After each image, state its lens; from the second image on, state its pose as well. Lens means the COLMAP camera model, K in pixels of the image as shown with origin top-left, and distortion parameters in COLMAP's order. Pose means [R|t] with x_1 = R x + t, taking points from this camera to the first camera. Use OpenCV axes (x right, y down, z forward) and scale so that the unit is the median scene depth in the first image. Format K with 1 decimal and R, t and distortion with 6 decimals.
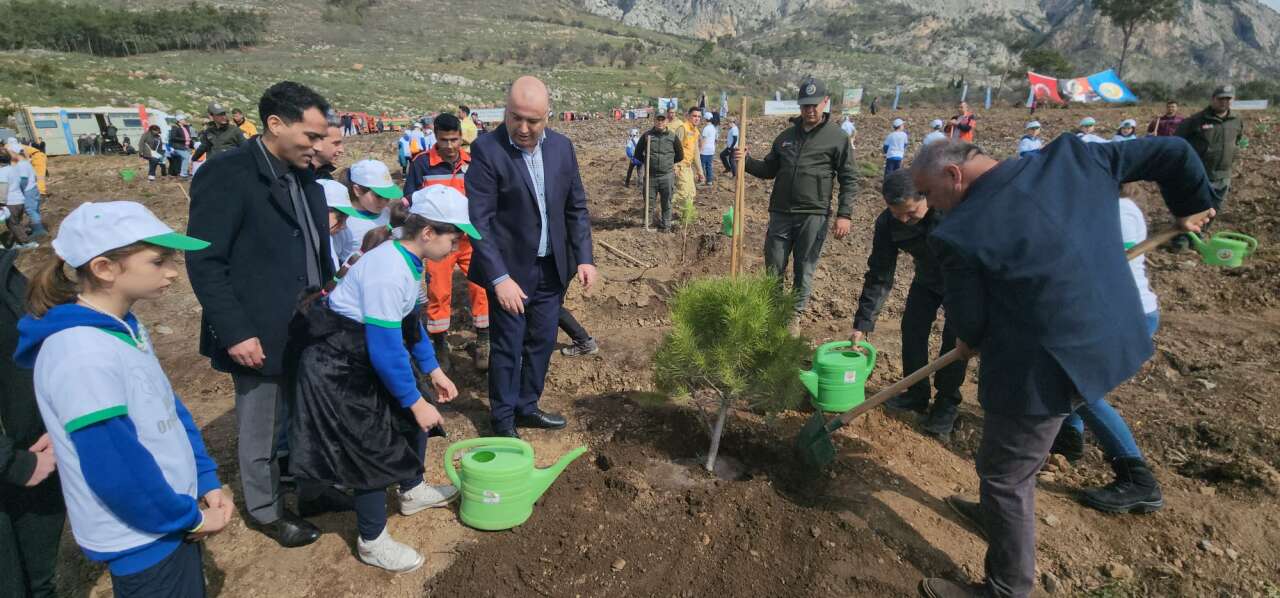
lens RADIAL K [[516.5, 0, 636.4], [0, 516.5, 302.1], [0, 0, 1]] dist [0.007529, -0.007345]
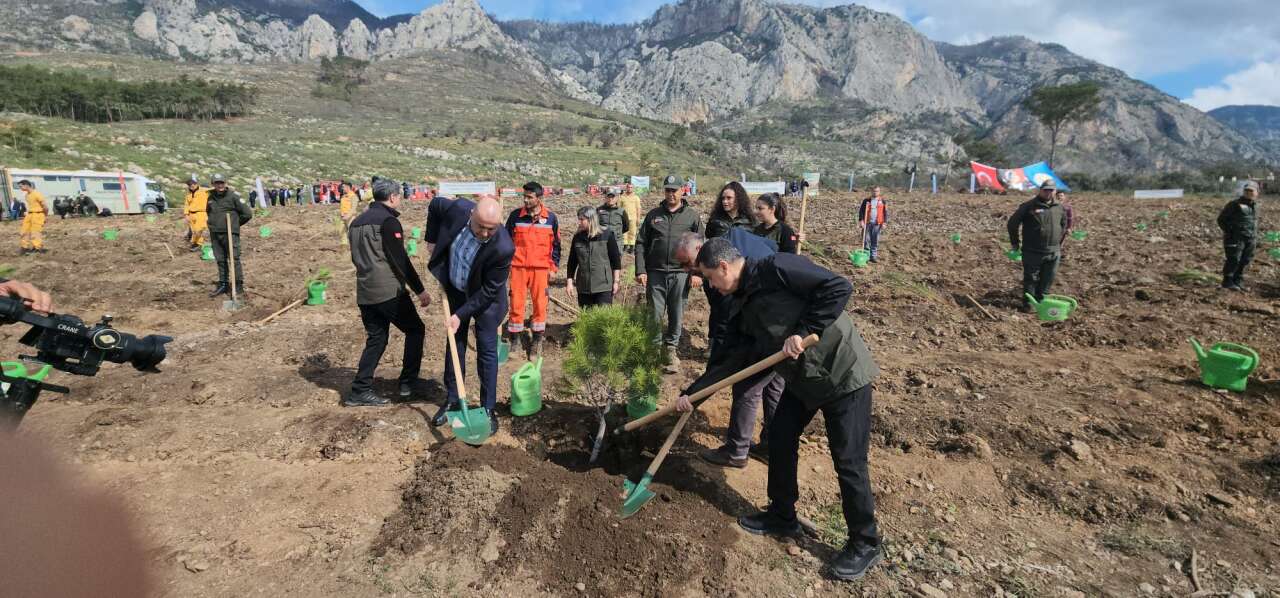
lens RADIAL K [[516.5, 0, 636.4], [0, 516.5, 302.1], [0, 0, 1]] dist [0.007529, -0.007345]
pose [[0.998792, 0.014244, 0.047024, 0.001419], [-0.007753, 0.990754, -0.135447, 0.001079], [-0.048519, 0.134919, 0.989668, -0.003323]]
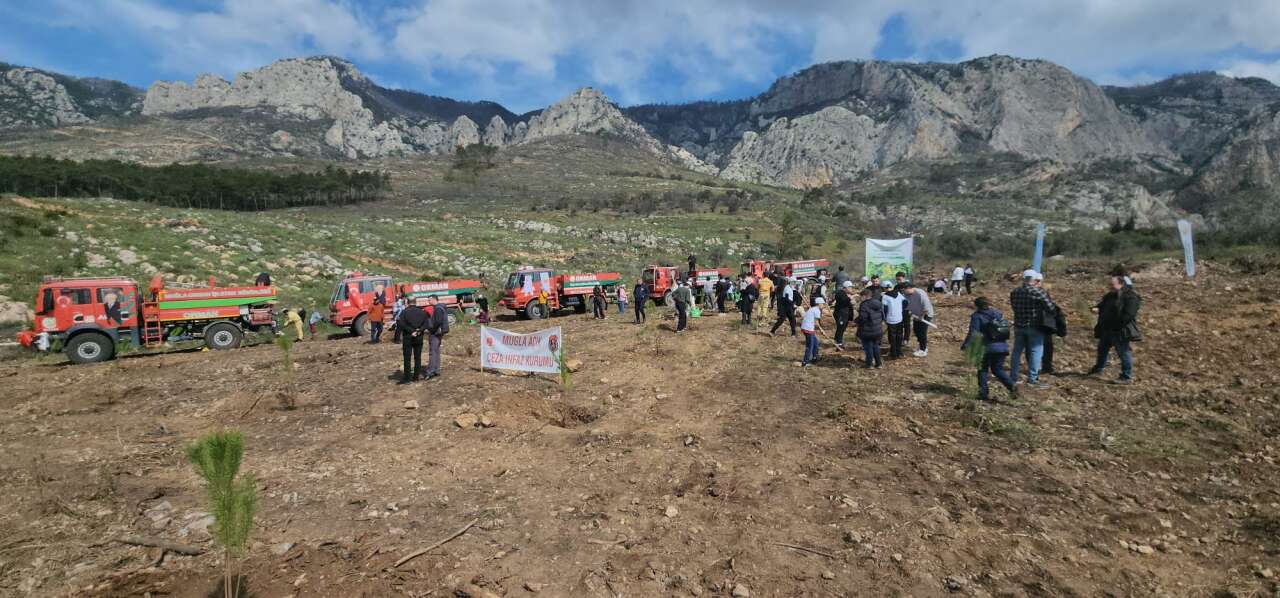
lens RADIAL K [[516.5, 0, 636.4], [0, 516.5, 302.1], [0, 0, 1]] dist [0.007529, -0.007345]
pose [[0.984578, 0.011177, -0.174591, -0.014245], [-0.056820, 0.964286, -0.258695, -0.042238], [0.165465, 0.264626, 0.950050, 0.109077]]
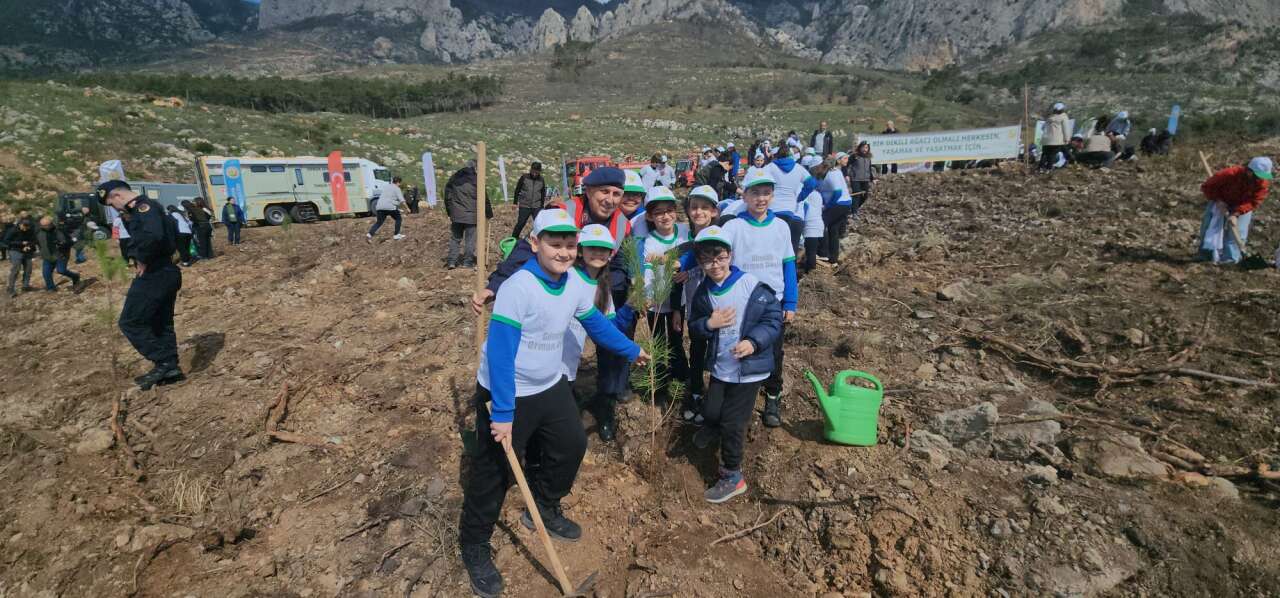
lens RADIAL K [[516.5, 0, 636.4], [0, 516.5, 302.1], [0, 0, 1]] dist [0.007529, -0.007345]
pose [[0.944464, 0.061914, -0.322730, -0.038187], [-0.086905, 0.994185, -0.063597, -0.019333], [0.316916, 0.088112, 0.944352, 0.055283]]
